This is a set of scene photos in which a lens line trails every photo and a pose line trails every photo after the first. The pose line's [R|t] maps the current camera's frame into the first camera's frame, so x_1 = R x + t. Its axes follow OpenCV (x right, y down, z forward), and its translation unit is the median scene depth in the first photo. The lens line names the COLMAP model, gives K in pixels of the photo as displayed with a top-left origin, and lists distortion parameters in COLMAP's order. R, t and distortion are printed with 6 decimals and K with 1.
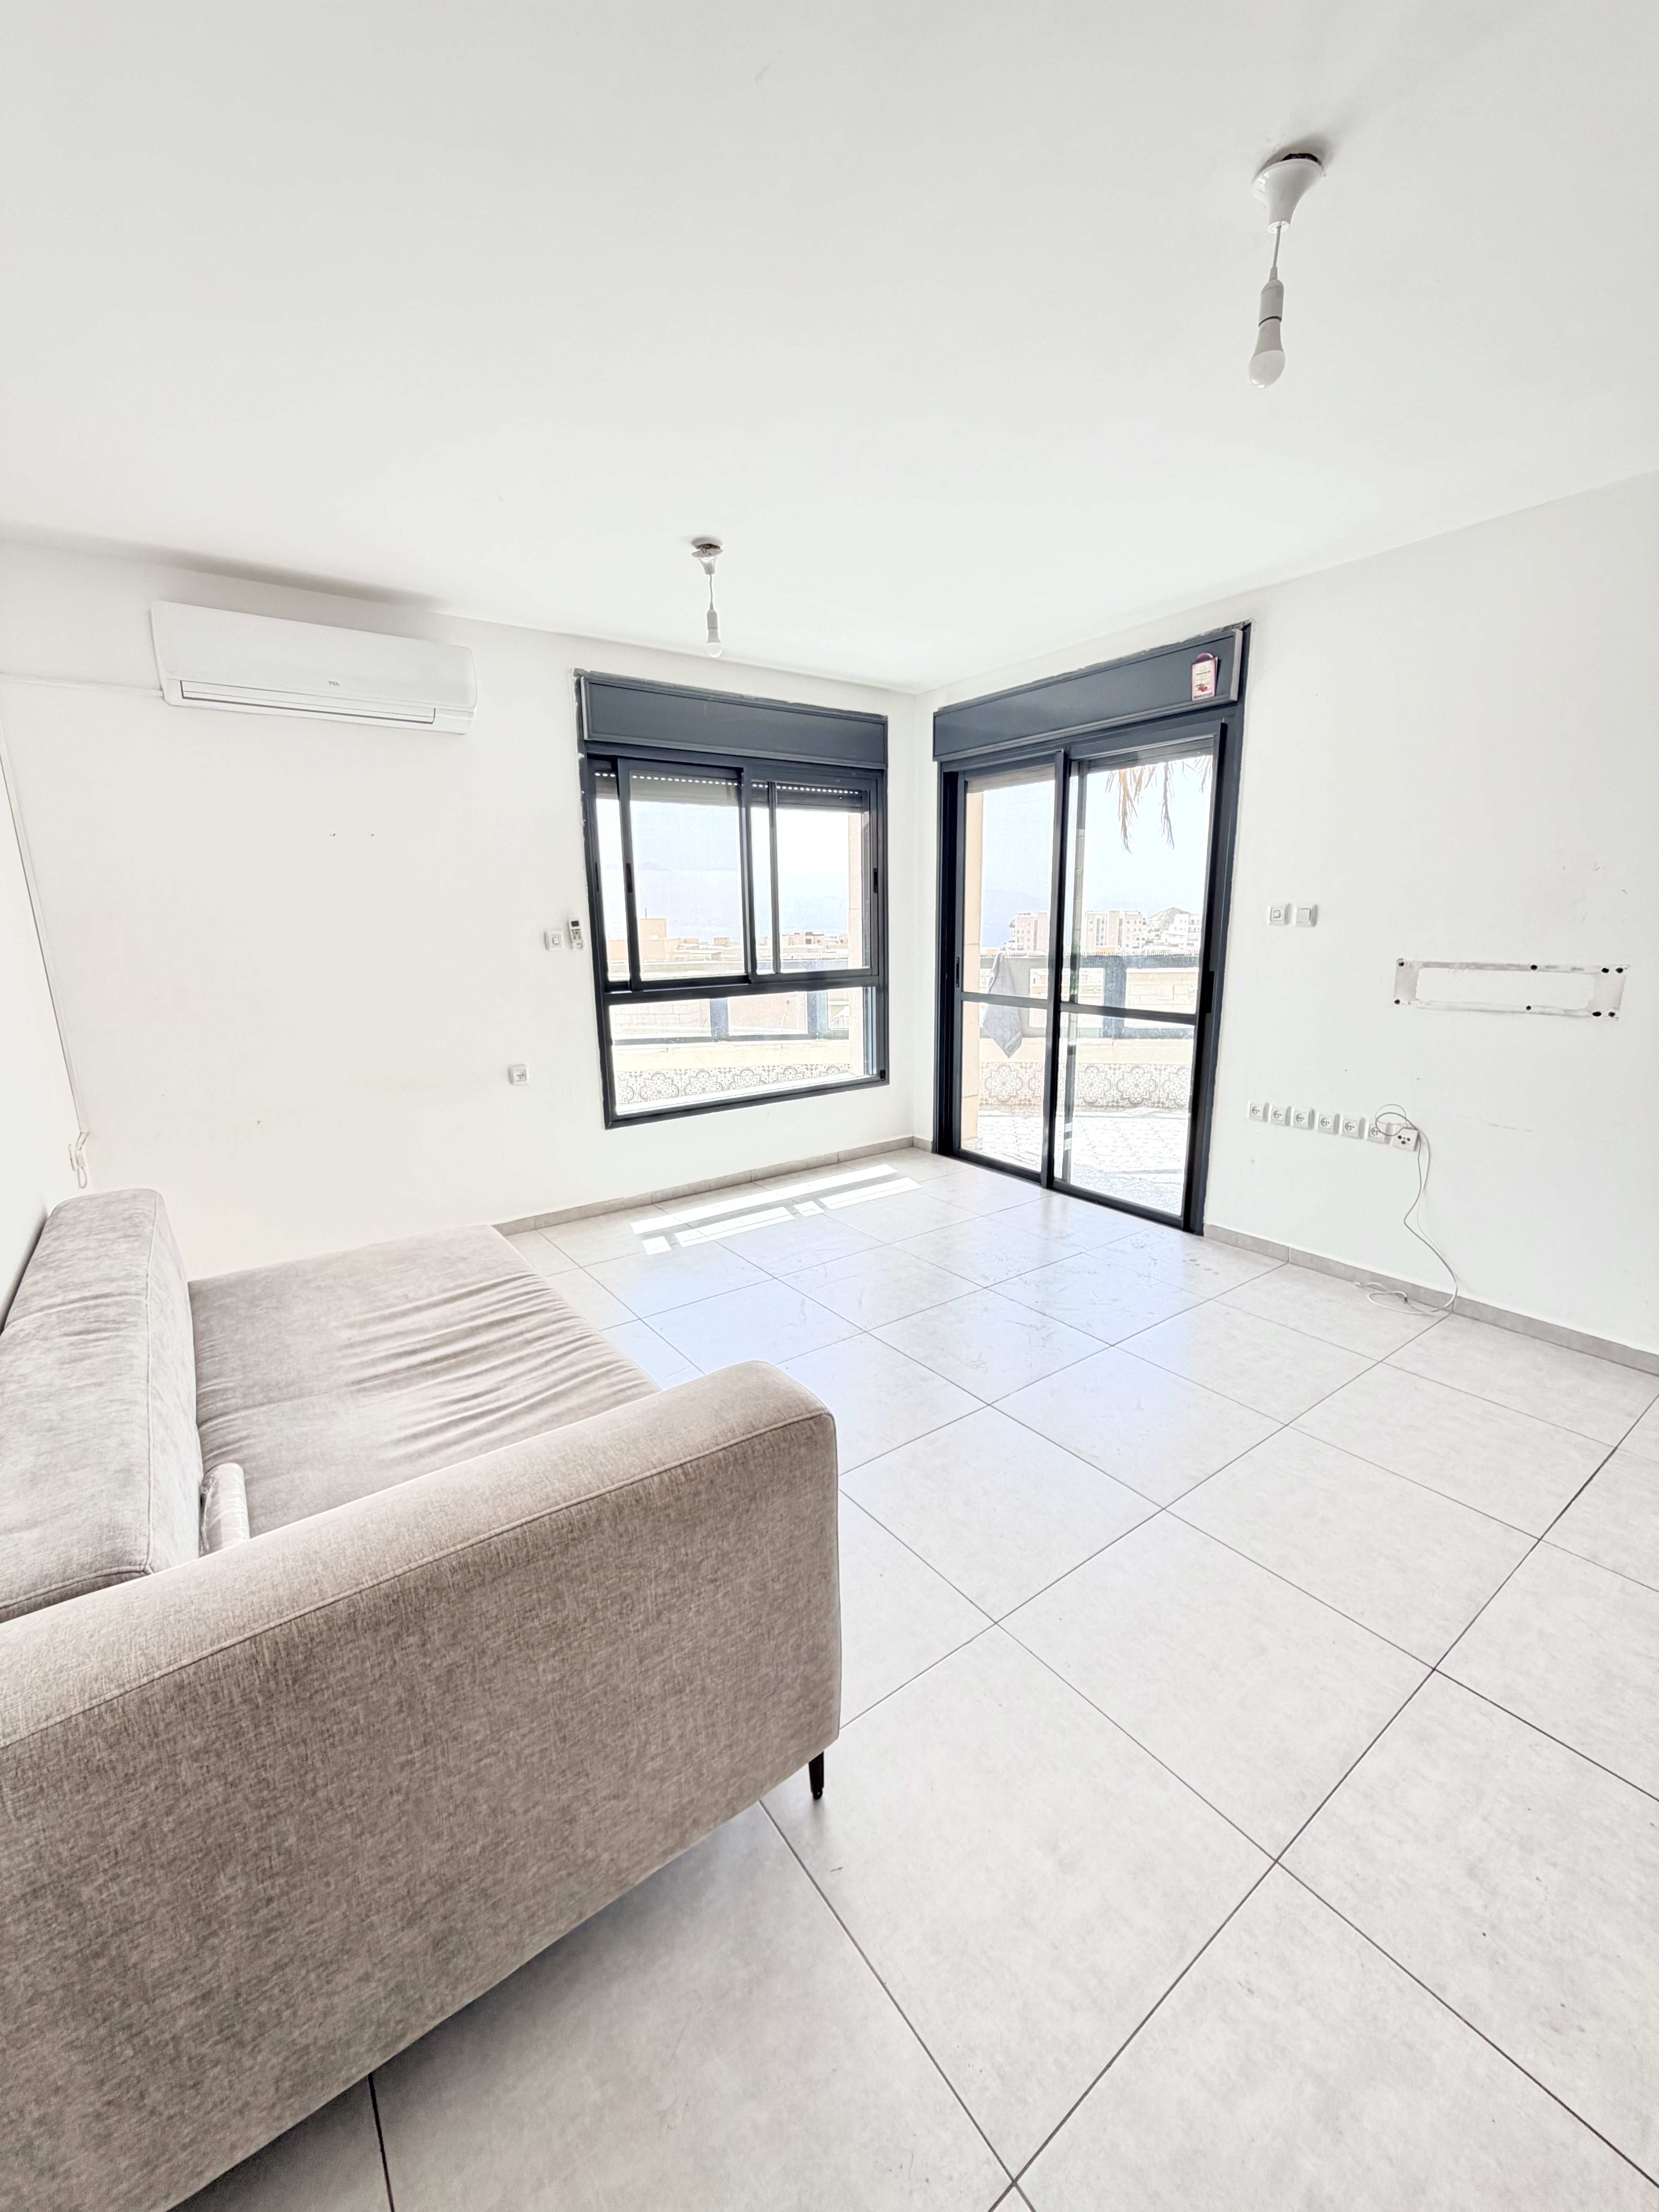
lens RADIAL K [[875.8, 0, 823.0], [0, 875.8, 1099.6], [0, 0, 1]] dist [0.000522, 0.000024]
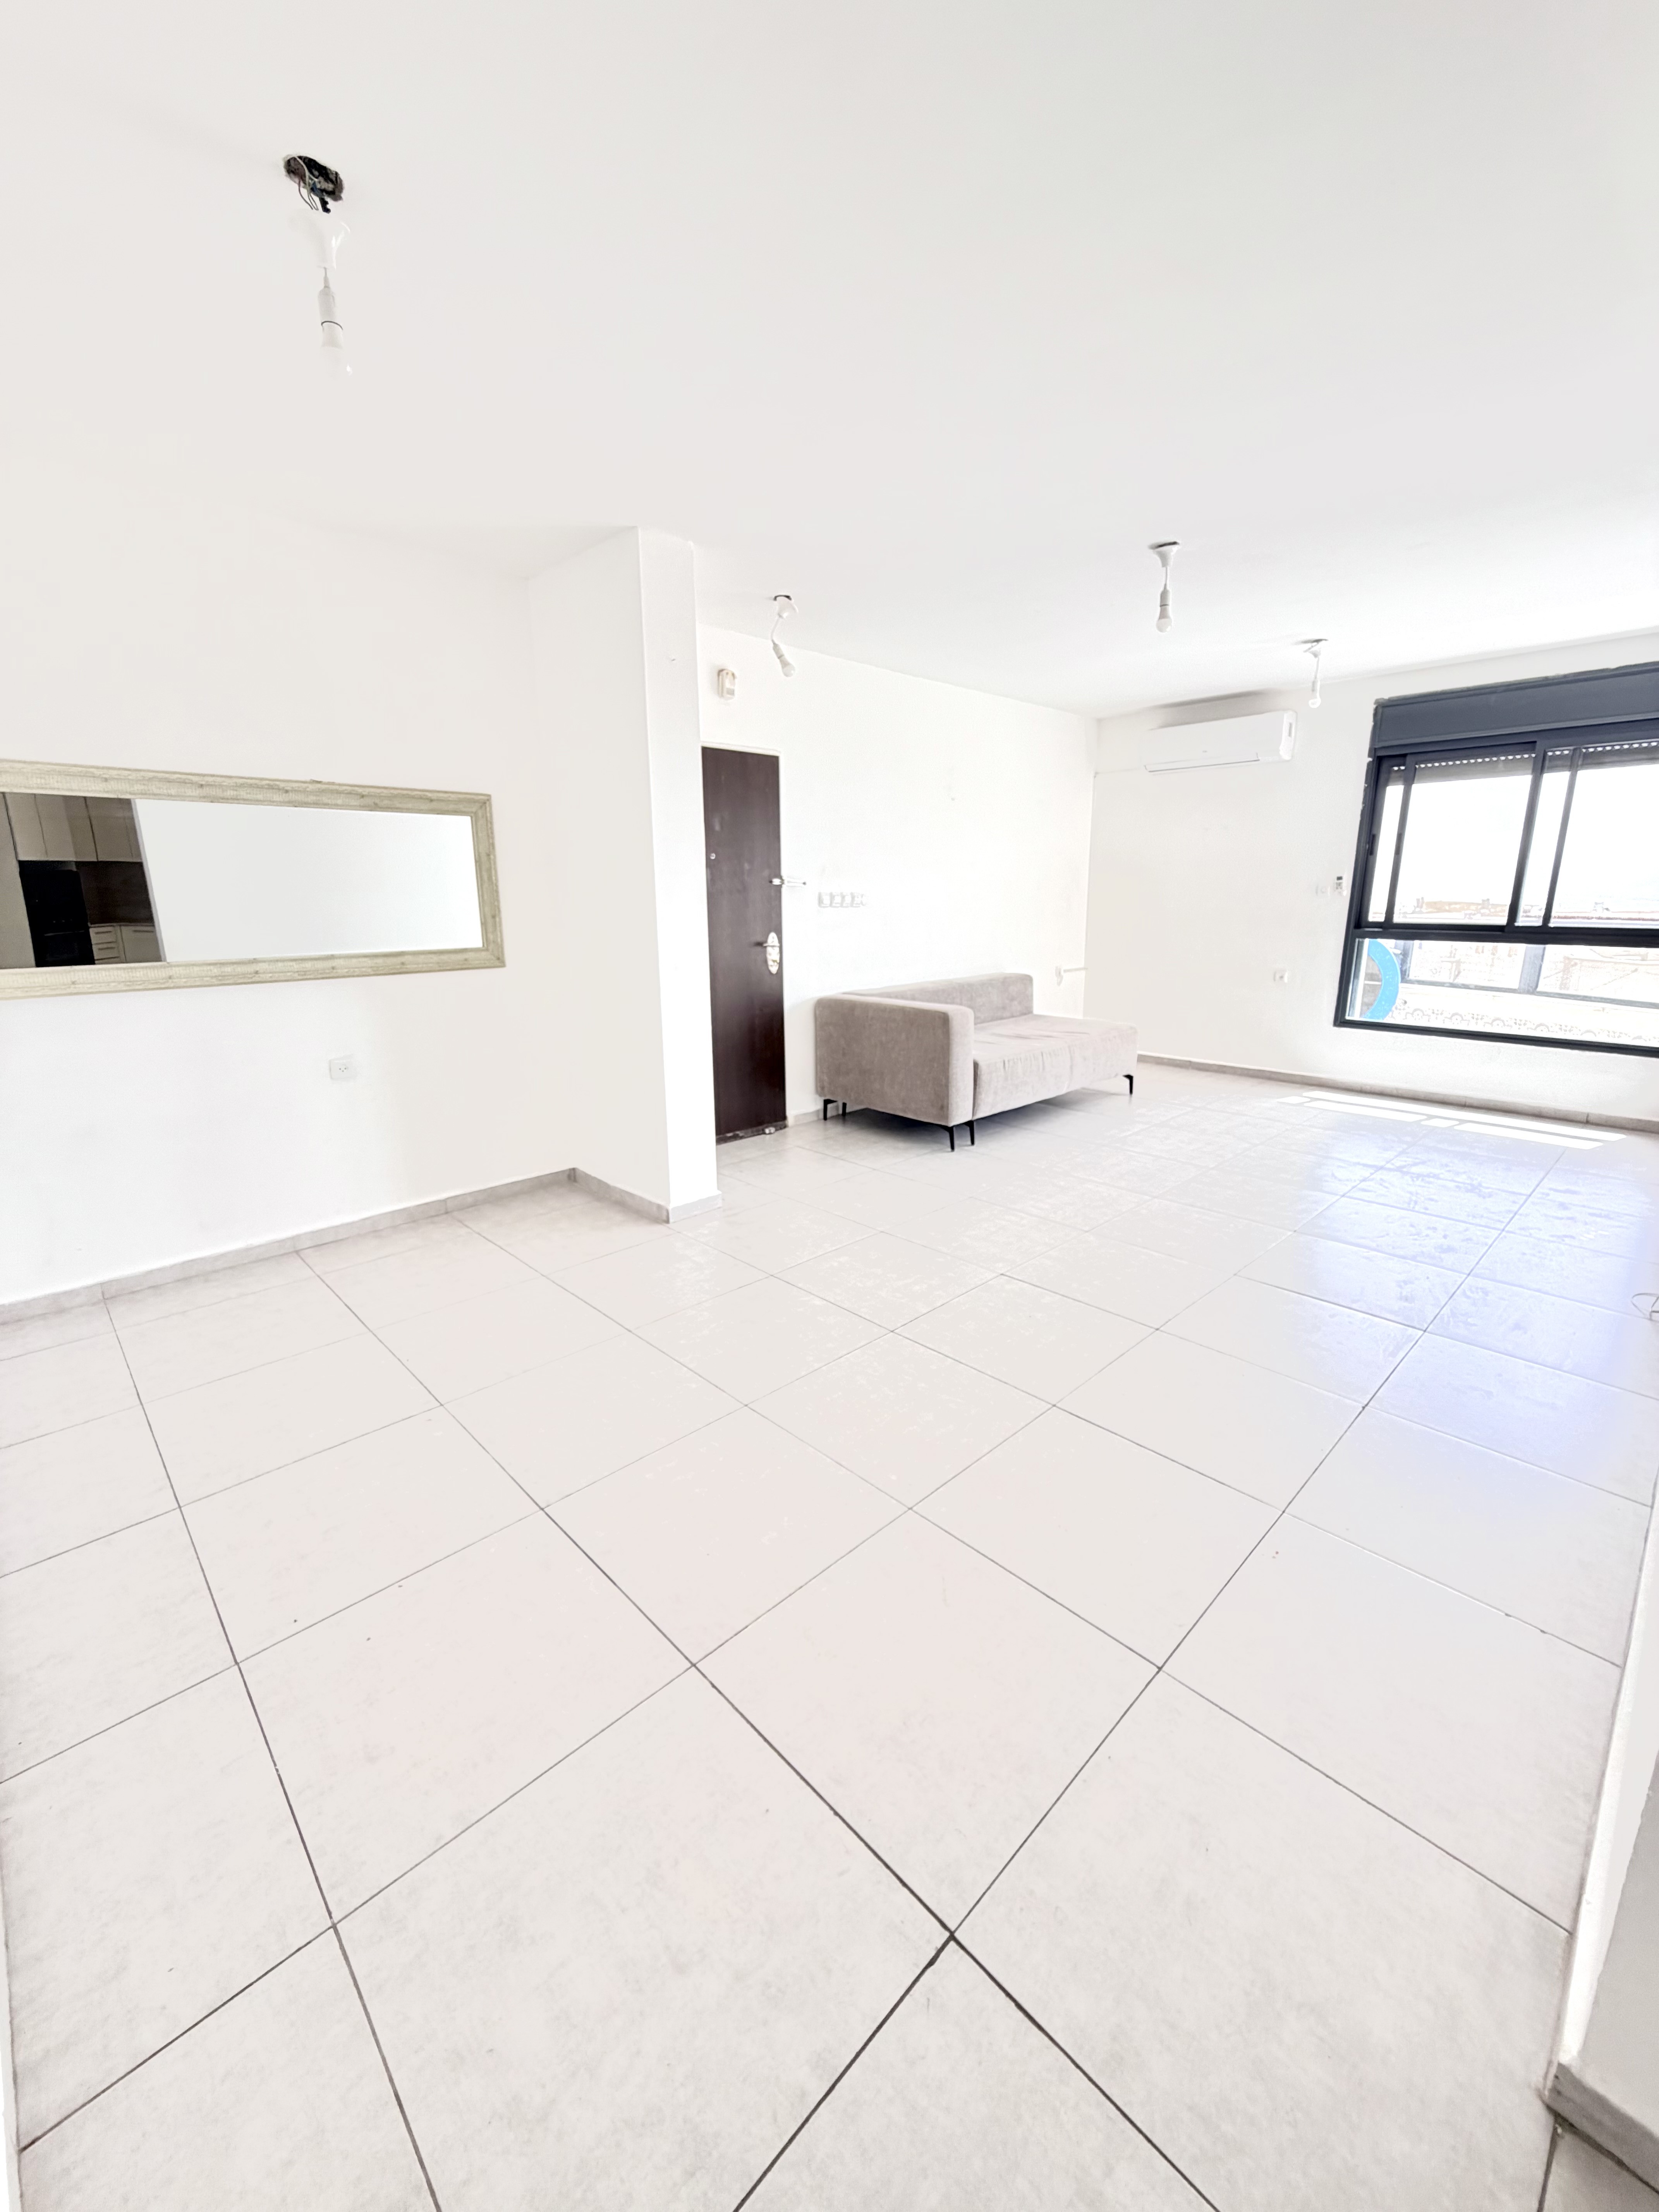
lens RADIAL K [[892.4, 0, 825.0], [0, 892.4, 1104.2], [0, 0, 1]] dist [0.002244, 0.000264]
pose [[0.122299, 0.244157, -0.961993, 1.043625], [-0.205652, 0.954467, 0.216103, 0.010931], [0.970953, 0.171406, 0.166941, -0.009331]]
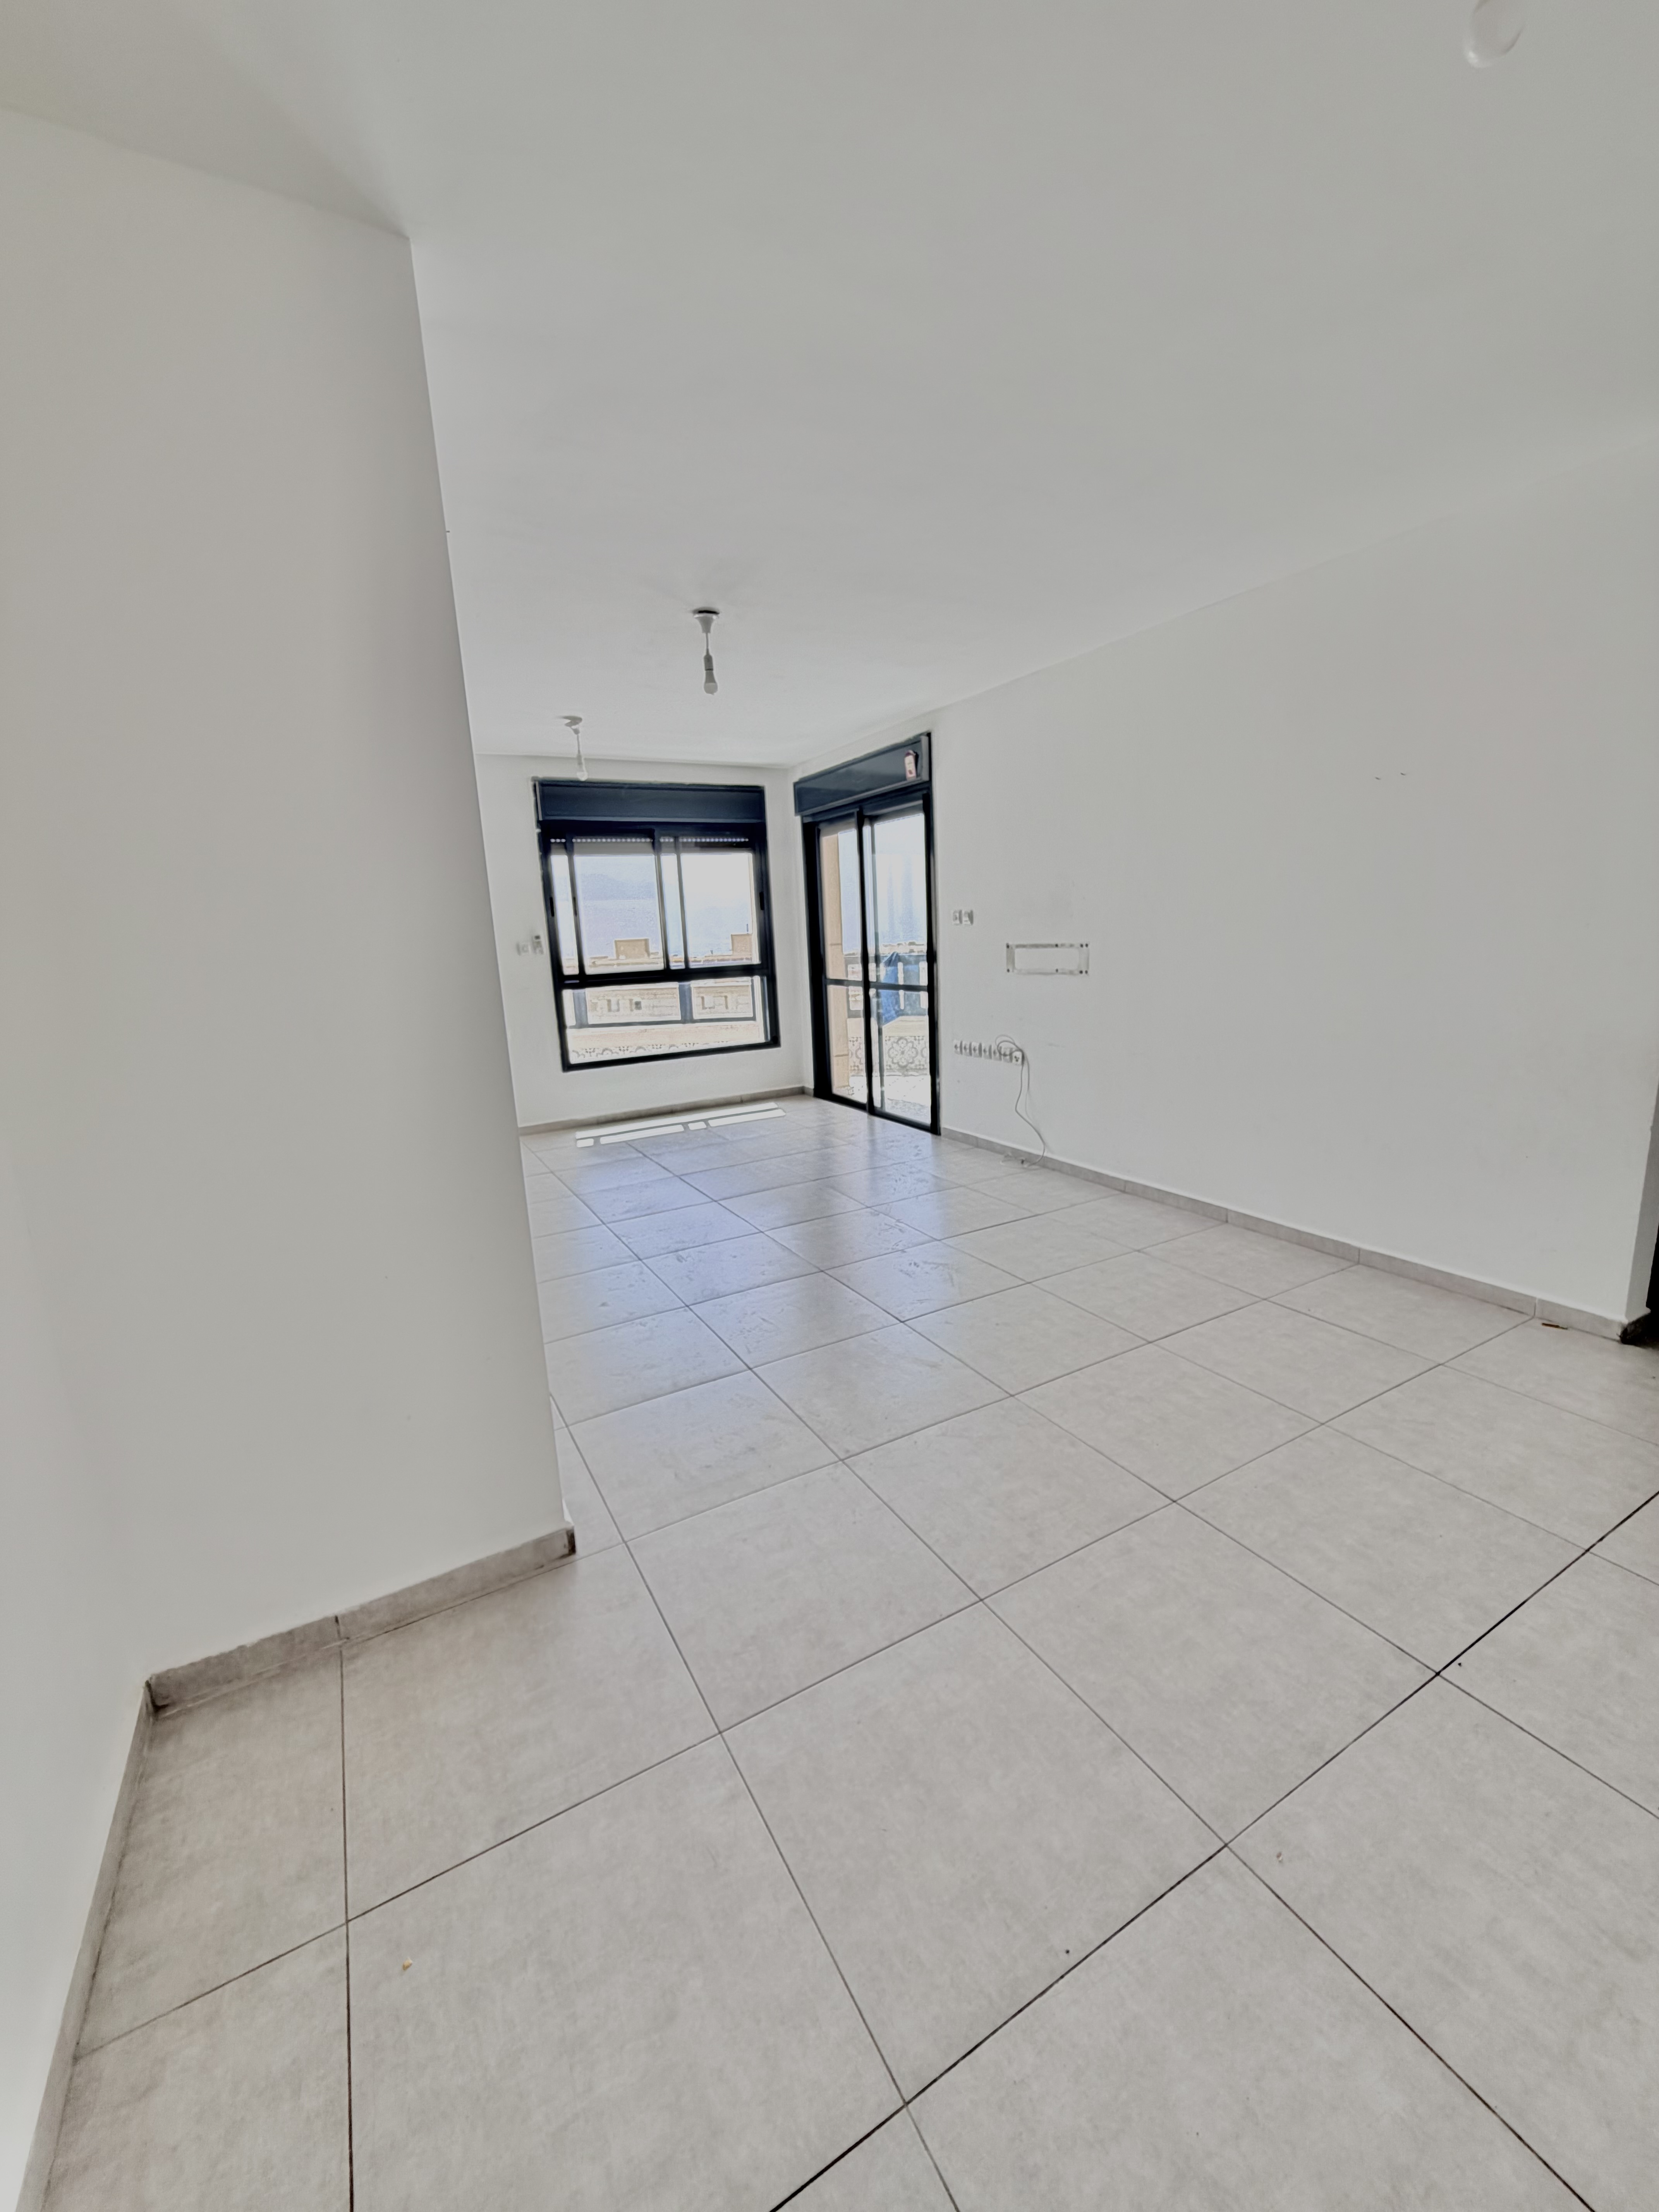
lens RADIAL K [[892.4, 0, 825.0], [0, 892.4, 1104.2], [0, 0, 1]] dist [0.002244, 0.000264]
pose [[0.991691, -0.006375, -0.128485, 0.394758], [0.004850, 0.999914, -0.012182, 0.109002], [0.128552, 0.011458, 0.991637, -0.468154]]
